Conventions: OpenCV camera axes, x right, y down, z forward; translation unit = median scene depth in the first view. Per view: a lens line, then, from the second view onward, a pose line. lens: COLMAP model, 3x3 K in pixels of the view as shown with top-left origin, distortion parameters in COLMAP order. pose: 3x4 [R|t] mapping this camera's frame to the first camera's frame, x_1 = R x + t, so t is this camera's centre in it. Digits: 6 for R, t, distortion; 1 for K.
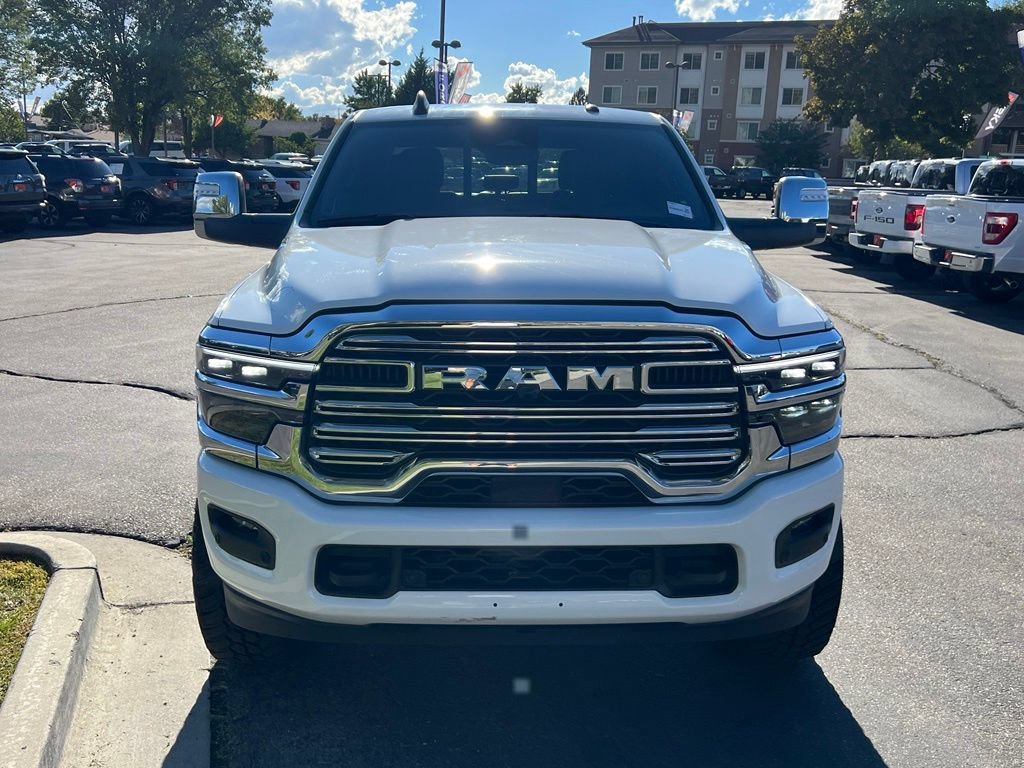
lens RADIAL K [[1004.9, 0, 512.0], [0, 1004.9, 384.0], [0, 0, 1]] dist [0.085790, -0.146720]
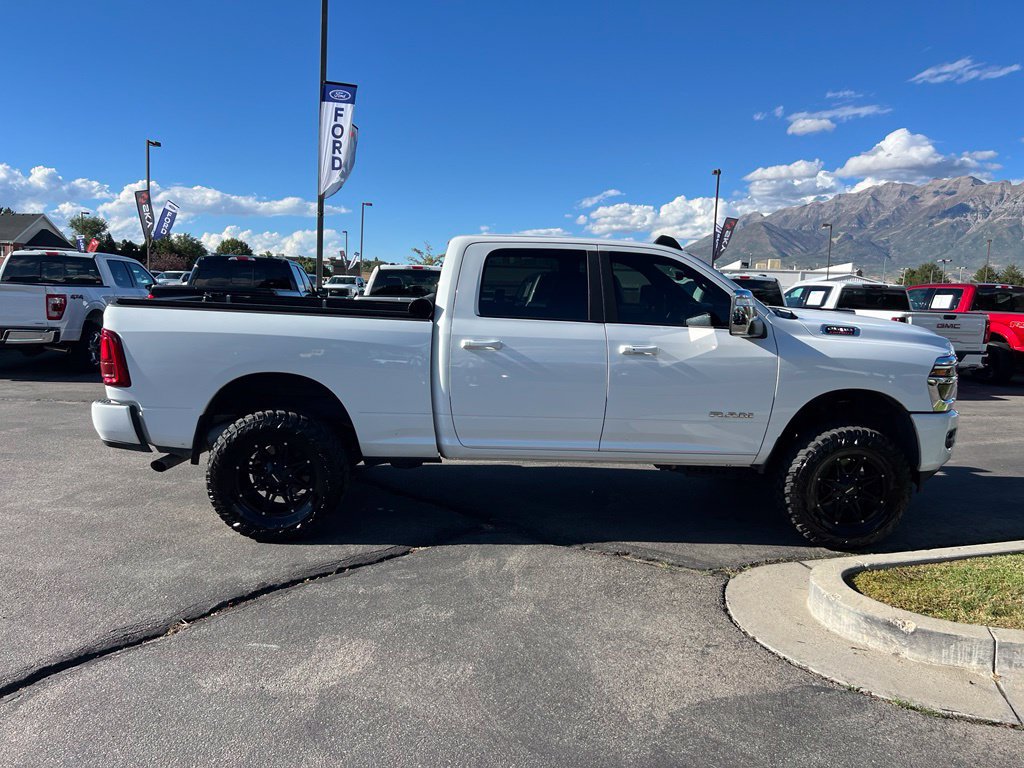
lens RADIAL K [[762.6, 0, 513.4], [0, 762.6, 390.7], [0, 0, 1]] dist [0.072174, -0.093943]
pose [[-0.023898, -0.158983, 0.986992, -0.477243], [0.180539, 0.970355, 0.160675, -0.104423], [-0.983278, 0.182030, 0.005513, 0.464650]]
